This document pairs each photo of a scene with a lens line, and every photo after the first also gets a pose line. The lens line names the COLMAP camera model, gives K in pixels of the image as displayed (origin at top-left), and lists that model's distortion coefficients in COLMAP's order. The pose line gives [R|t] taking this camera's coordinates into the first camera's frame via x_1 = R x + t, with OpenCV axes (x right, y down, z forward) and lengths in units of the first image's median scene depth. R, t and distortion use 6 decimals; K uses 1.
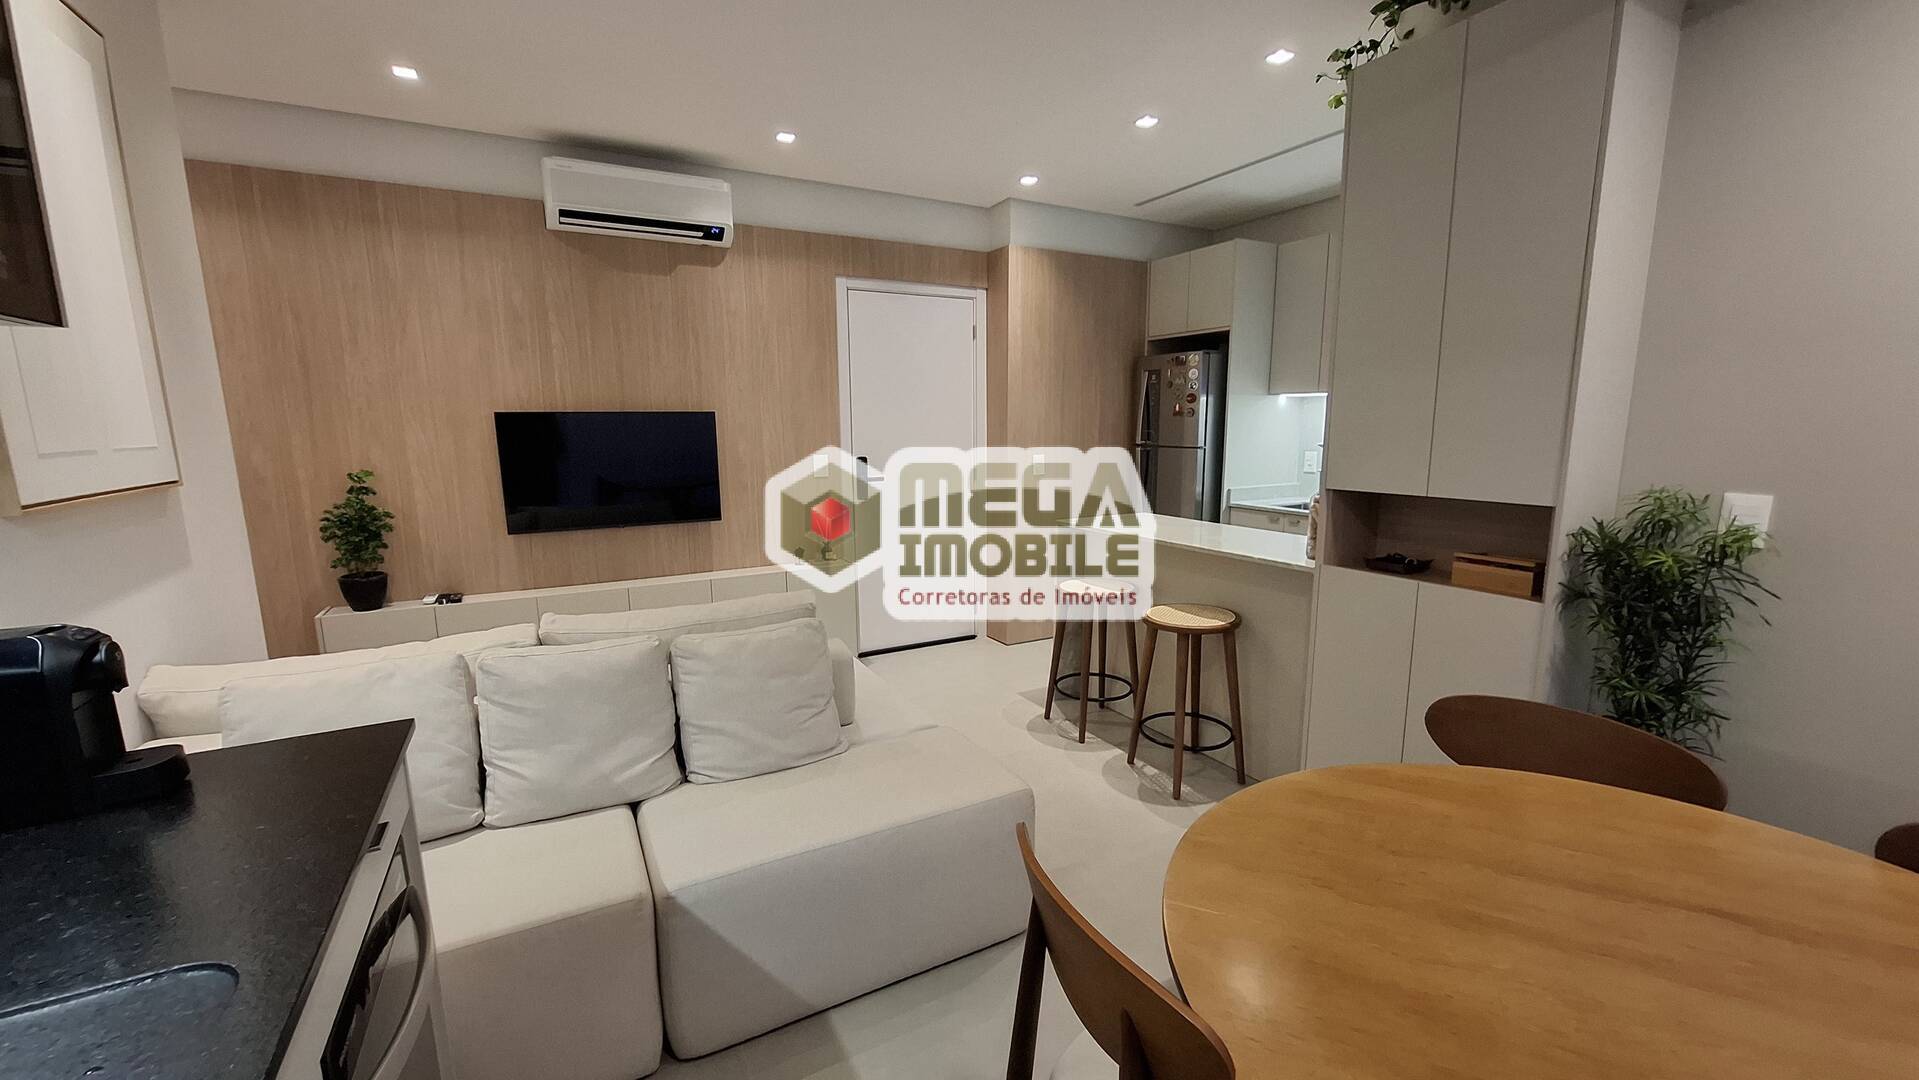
lens RADIAL K [[763.5, 0, 966.9], [0, 763.5, 557.0], [0, 0, 1]] dist [-0.005678, 0.001328]
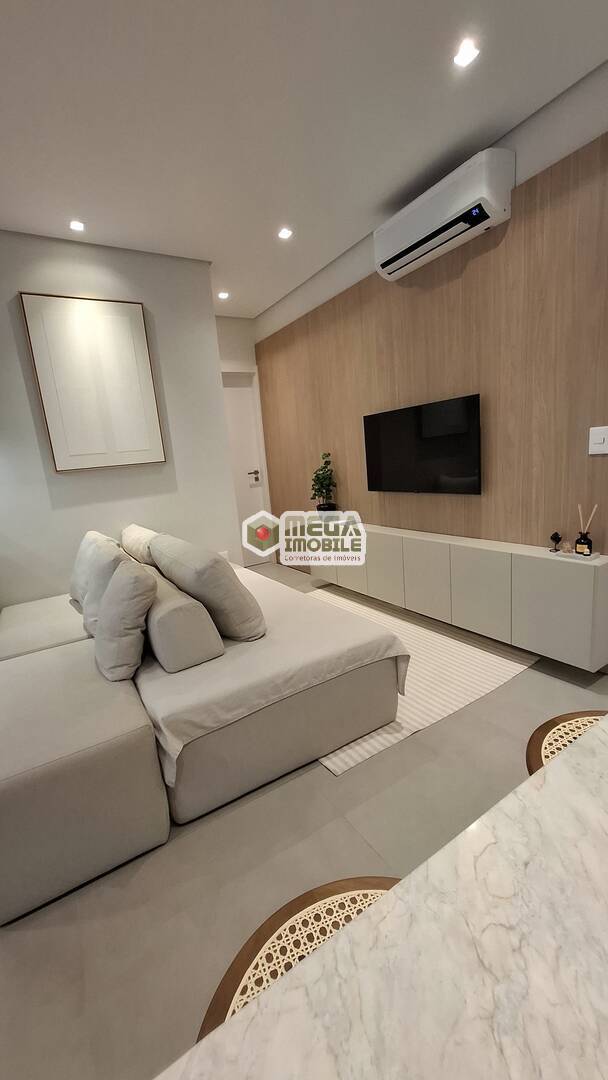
lens RADIAL K [[429.7, 0, 294.3], [0, 429.7, 542.8], [0, 0, 1]] dist [-0.005678, 0.001328]
pose [[0.034561, 0.201606, -0.978857, 0.348259], [-0.086029, 0.976407, 0.198064, -0.095574], [0.995693, 0.077365, 0.051089, 0.844565]]
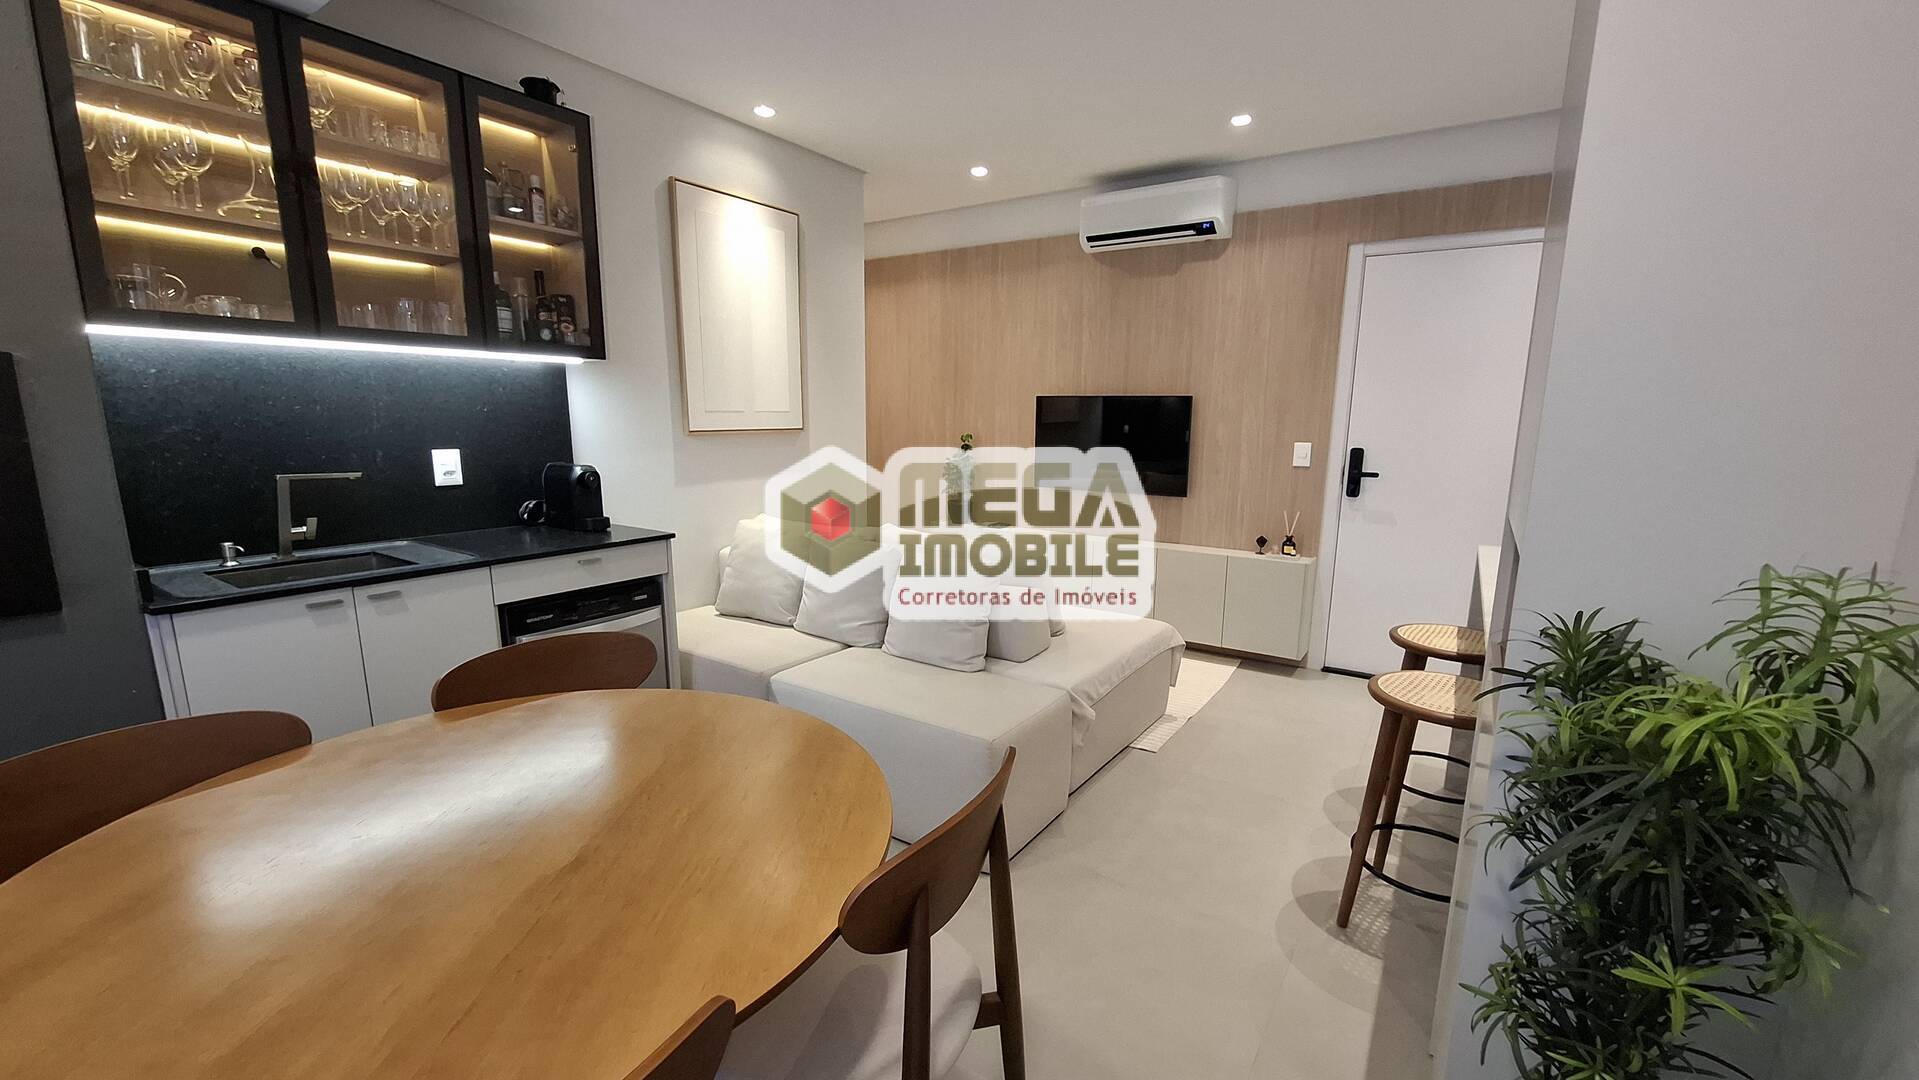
lens RADIAL K [[763.5, 0, 963.4], [0, 763.5, 553.4], [0, 0, 1]] dist [-0.005678, 0.001328]
pose [[0.454295, 0.173920, -0.873709, 0.585310], [-0.170144, 0.979643, 0.106539, -0.038071], [0.874452, 0.100256, 0.474638, 0.266651]]
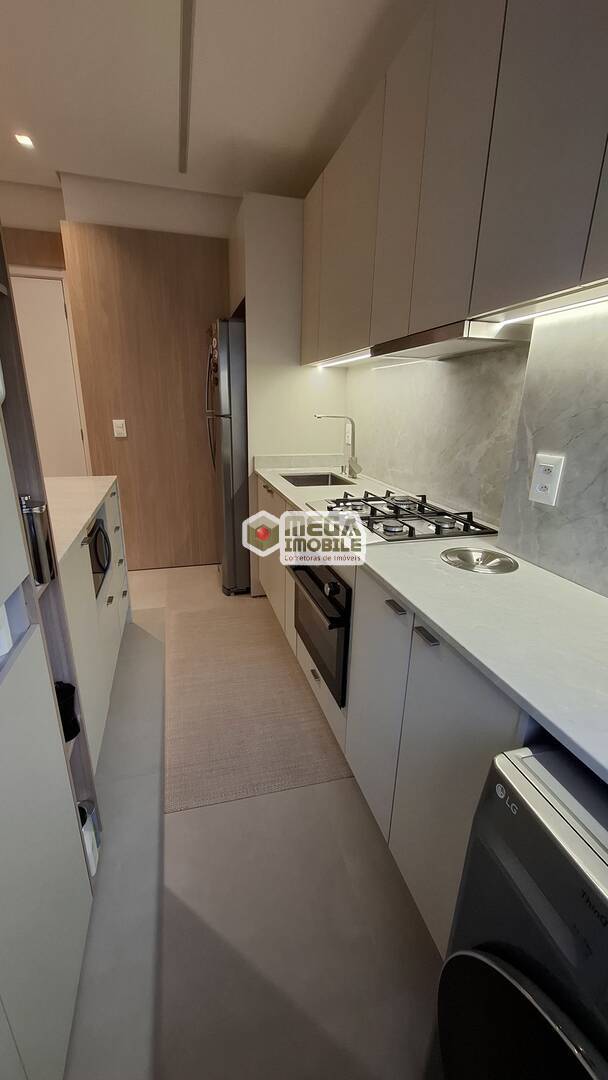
lens RADIAL K [[429.7, 0, 300.0], [0, 429.7, 547.1], [0, 0, 1]] dist [-0.005678, 0.001328]
pose [[0.969533, 0.095751, -0.225472, 0.753634], [-0.061119, 0.985886, 0.155865, -0.083654], [0.237214, -0.137336, 0.961701, 0.559655]]
